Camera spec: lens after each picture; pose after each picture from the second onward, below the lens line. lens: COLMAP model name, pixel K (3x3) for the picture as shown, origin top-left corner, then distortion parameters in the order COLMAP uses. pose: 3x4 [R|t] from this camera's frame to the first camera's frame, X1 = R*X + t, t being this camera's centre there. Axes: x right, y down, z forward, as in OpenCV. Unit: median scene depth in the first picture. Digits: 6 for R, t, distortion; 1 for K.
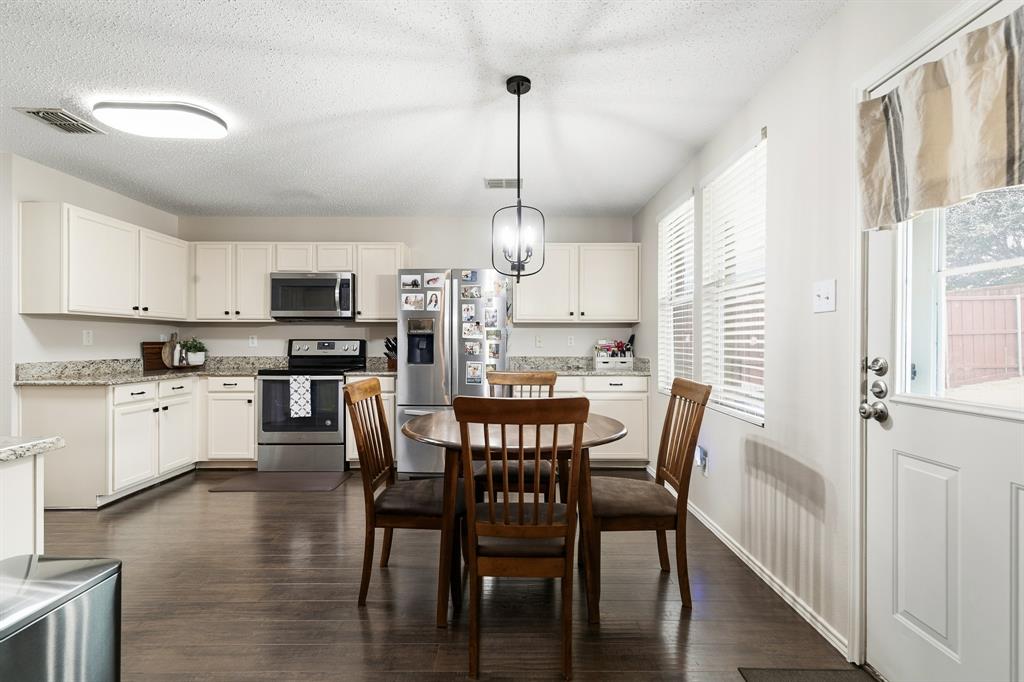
lens RADIAL K [[465.4, 0, 511.8], [0, 465.4, 342.1], [0, 0, 1]] dist [0.010180, -0.000581]
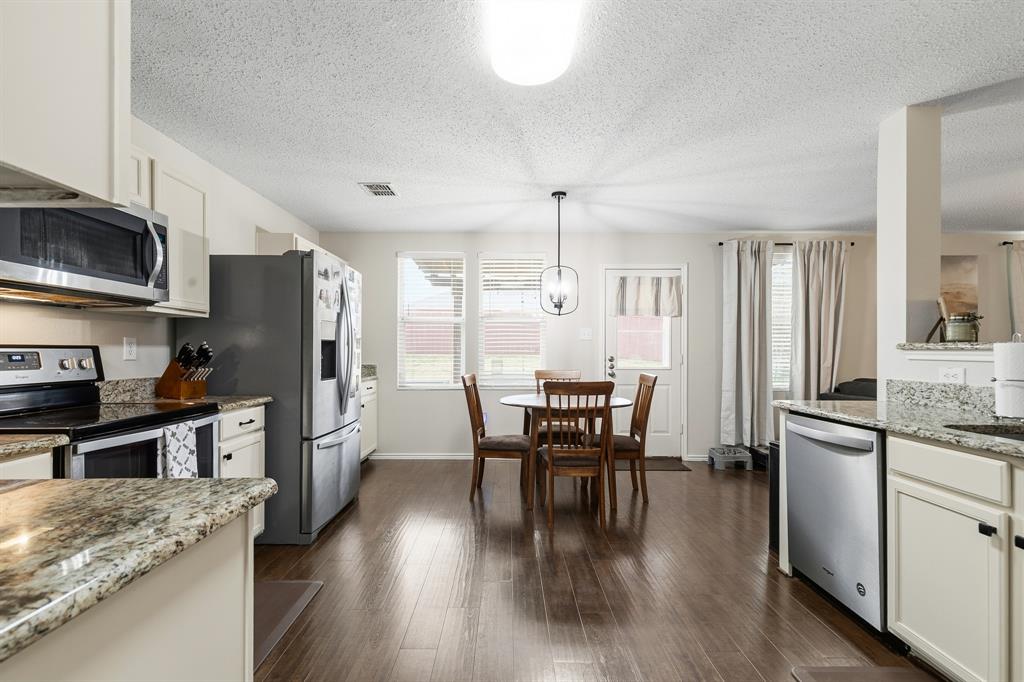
lens RADIAL K [[465.4, 0, 513.7], [0, 465.4, 342.8], [0, 0, 1]] dist [0.010180, -0.000581]
pose [[-0.014950, -0.009246, 0.999845, -0.985515], [-0.012044, 0.999886, 0.009066, -0.020269], [-0.999816, -0.011907, -0.015059, 0.700783]]
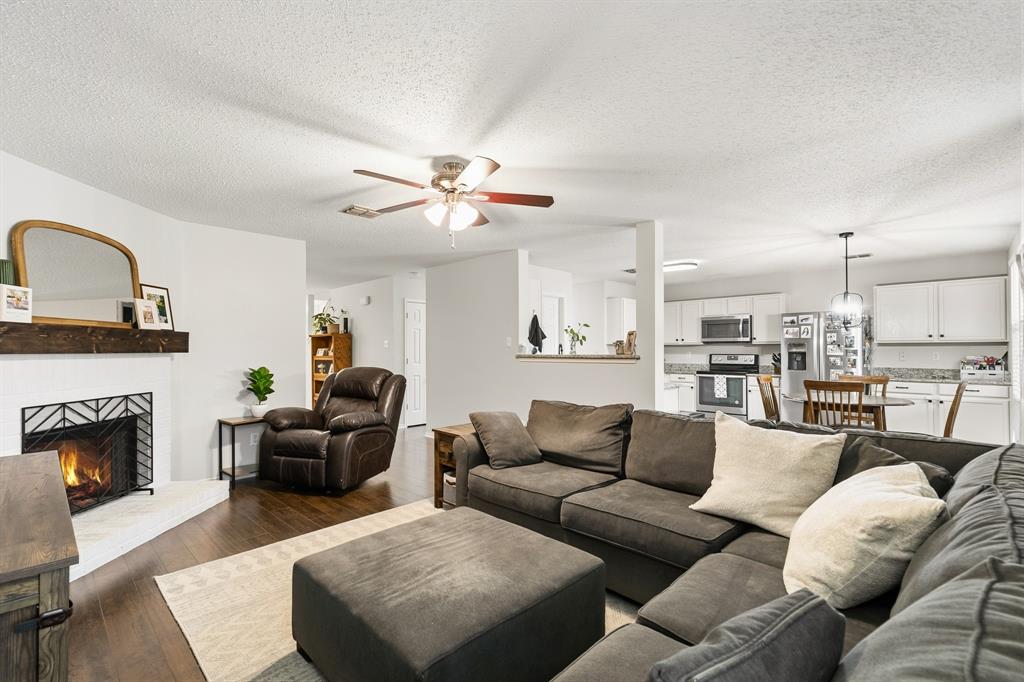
lens RADIAL K [[465.4, 0, 507.2], [0, 465.4, 344.4], [0, 0, 1]] dist [0.010180, -0.000581]
pose [[0.716414, -0.010215, -0.697600, 0.225755], [0.001019, 0.999907, -0.013596, -0.023364], [0.697674, 0.009029, 0.716358, -0.910486]]
